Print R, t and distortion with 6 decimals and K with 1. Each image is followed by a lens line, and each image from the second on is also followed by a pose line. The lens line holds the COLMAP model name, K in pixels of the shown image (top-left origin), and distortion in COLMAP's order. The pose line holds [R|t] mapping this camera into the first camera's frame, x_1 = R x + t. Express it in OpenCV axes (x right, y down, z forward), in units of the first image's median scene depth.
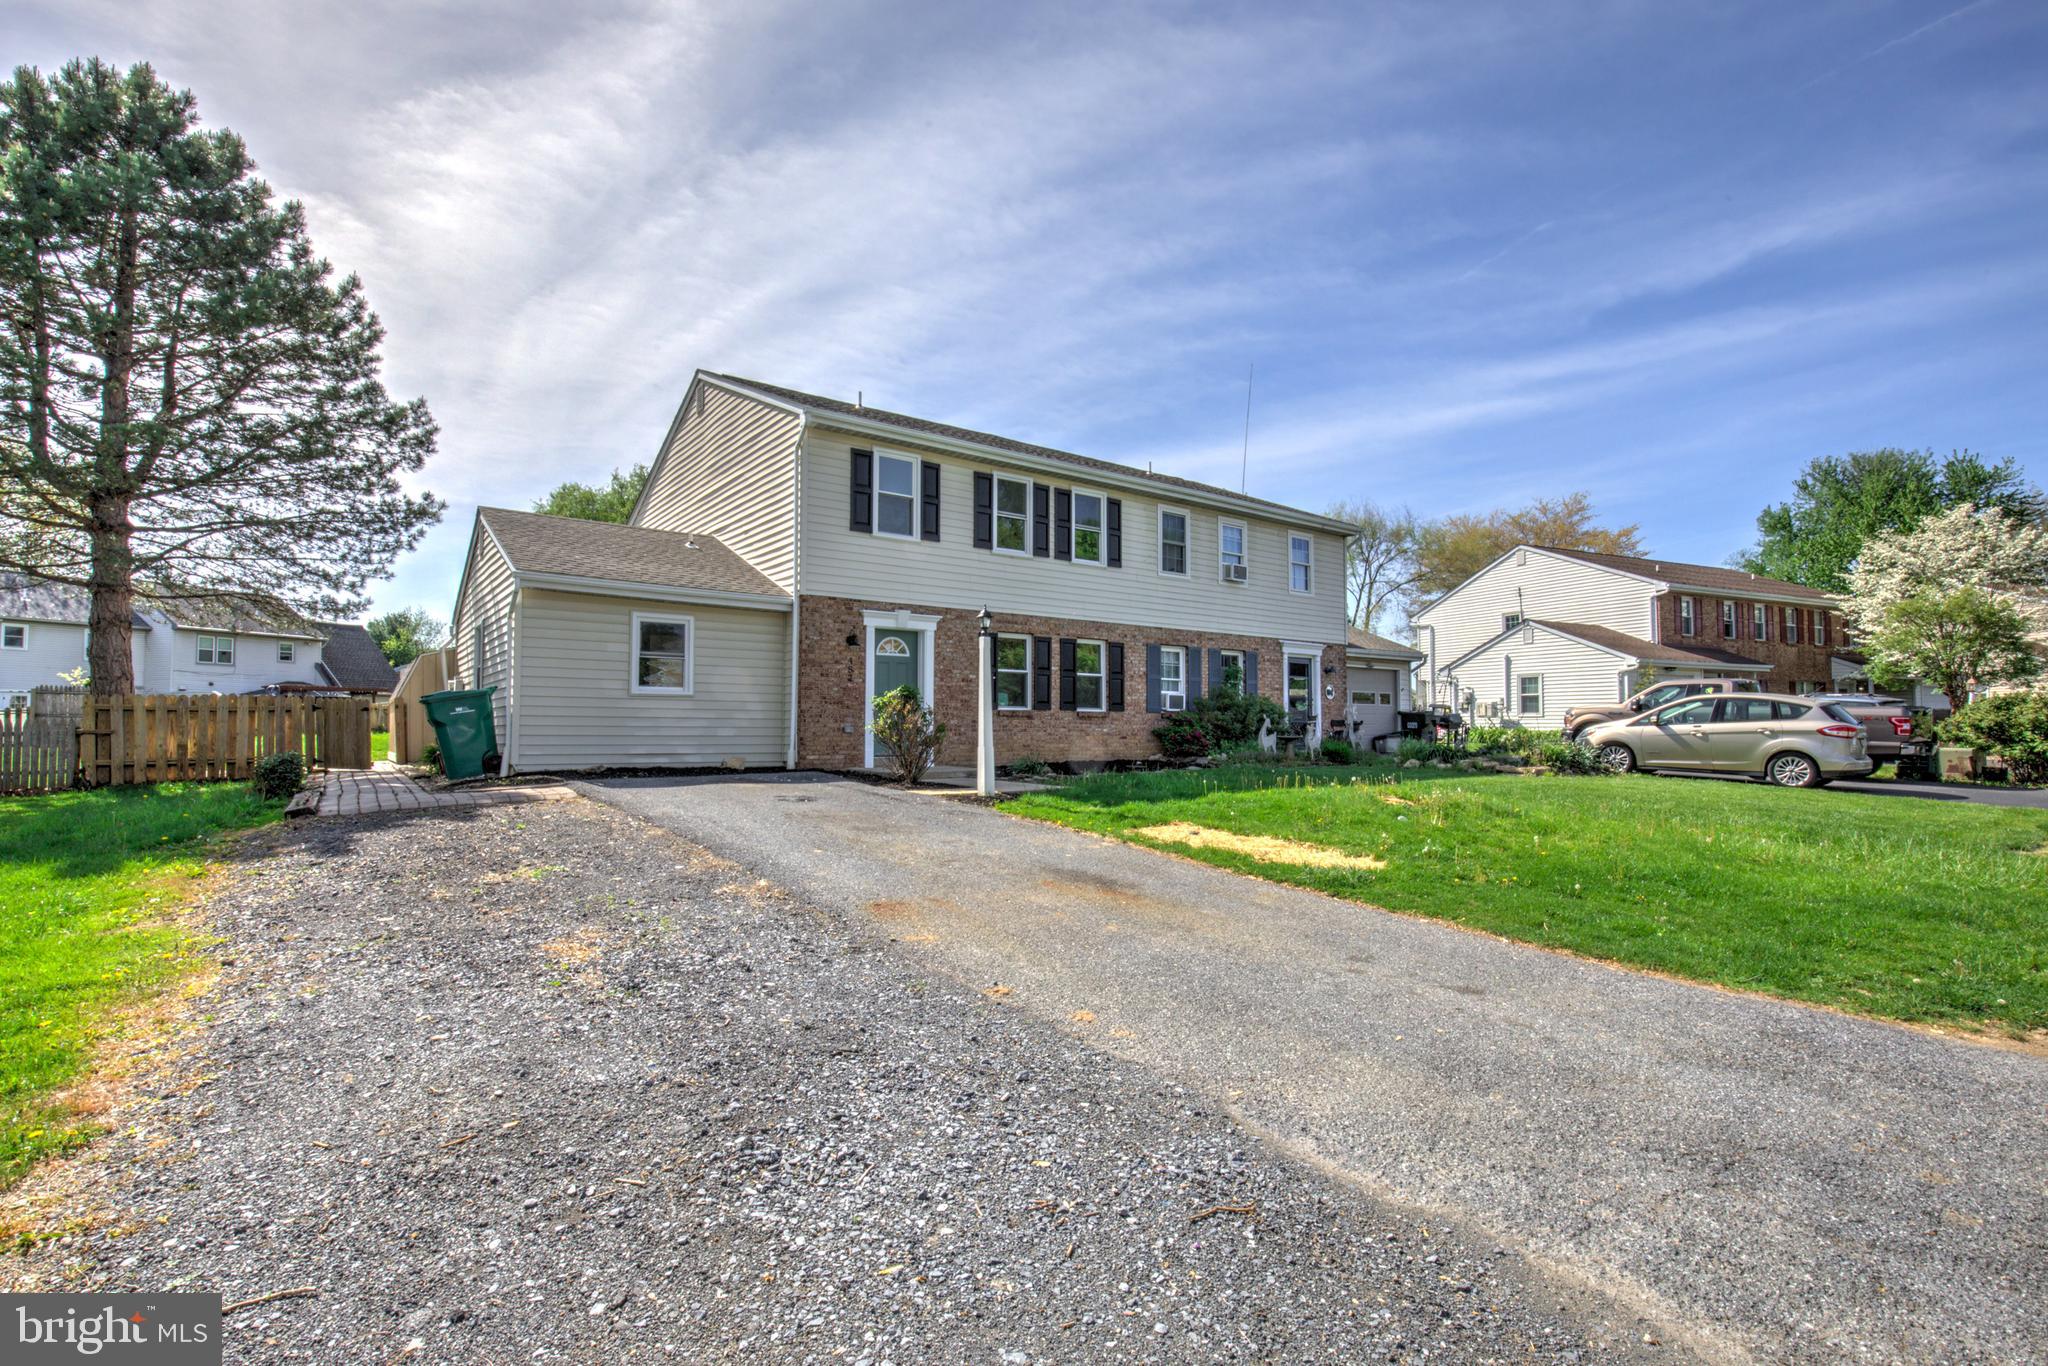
lens RADIAL K [[944.1, 0, 1018.9], [0, 944.1, 684.1], [0, 0, 1]] dist [-0.022570, -0.000771]
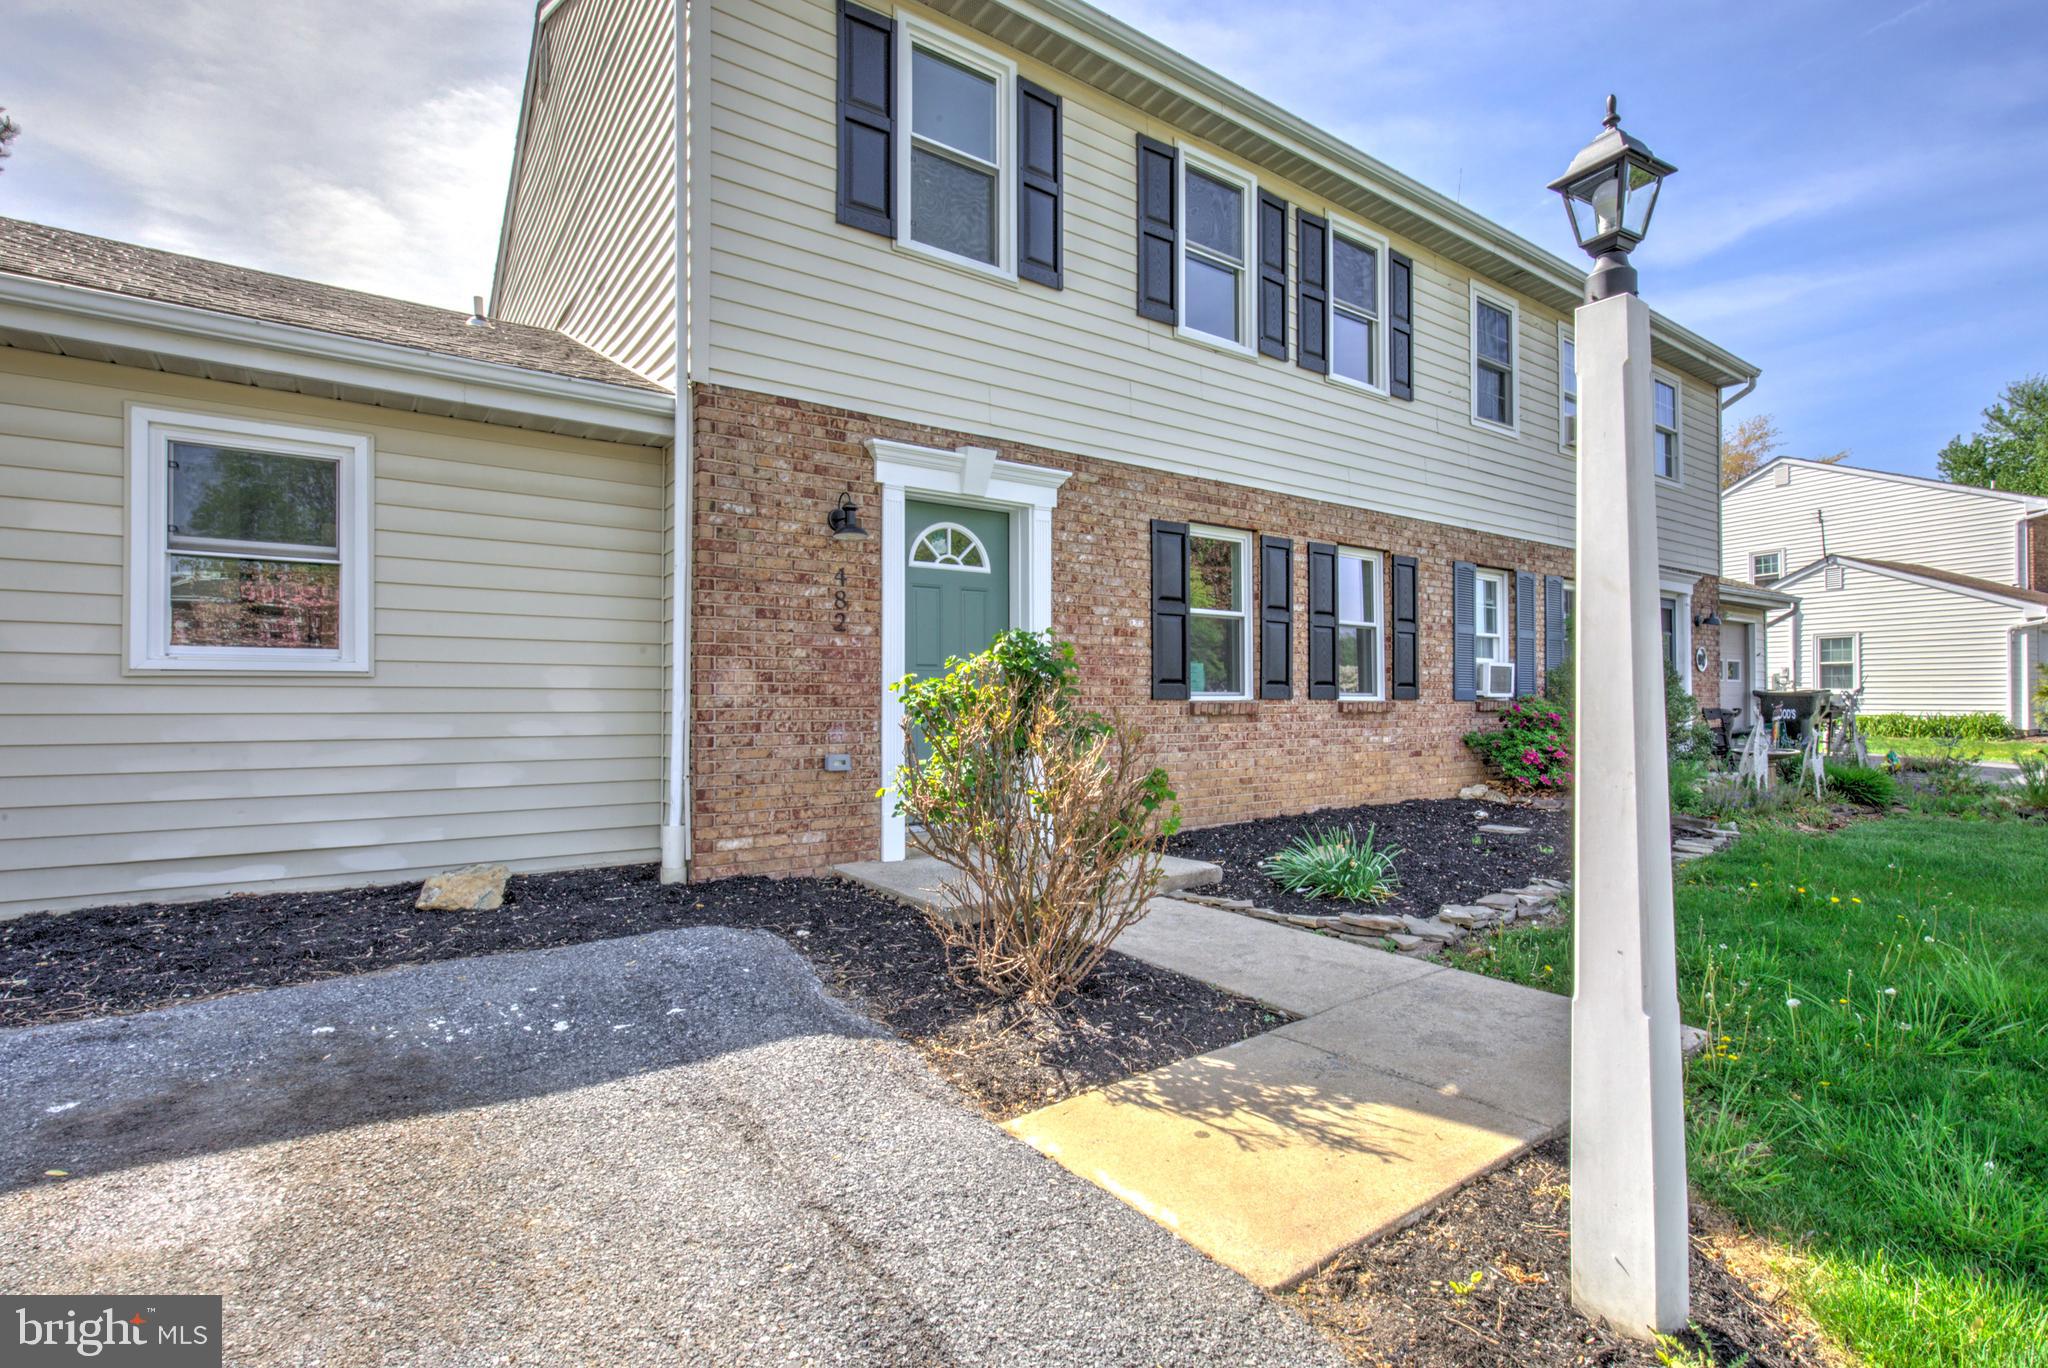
lens RADIAL K [[944.1, 0, 1027.7], [0, 944.1, 686.0], [0, 0, 1]] dist [-0.022570, -0.000771]
pose [[0.999875, -0.004144, -0.015282, -0.092636], [0.004643, 0.999452, 0.032773, 0.006067], [0.015138, -0.032840, 0.999346, 0.586605]]
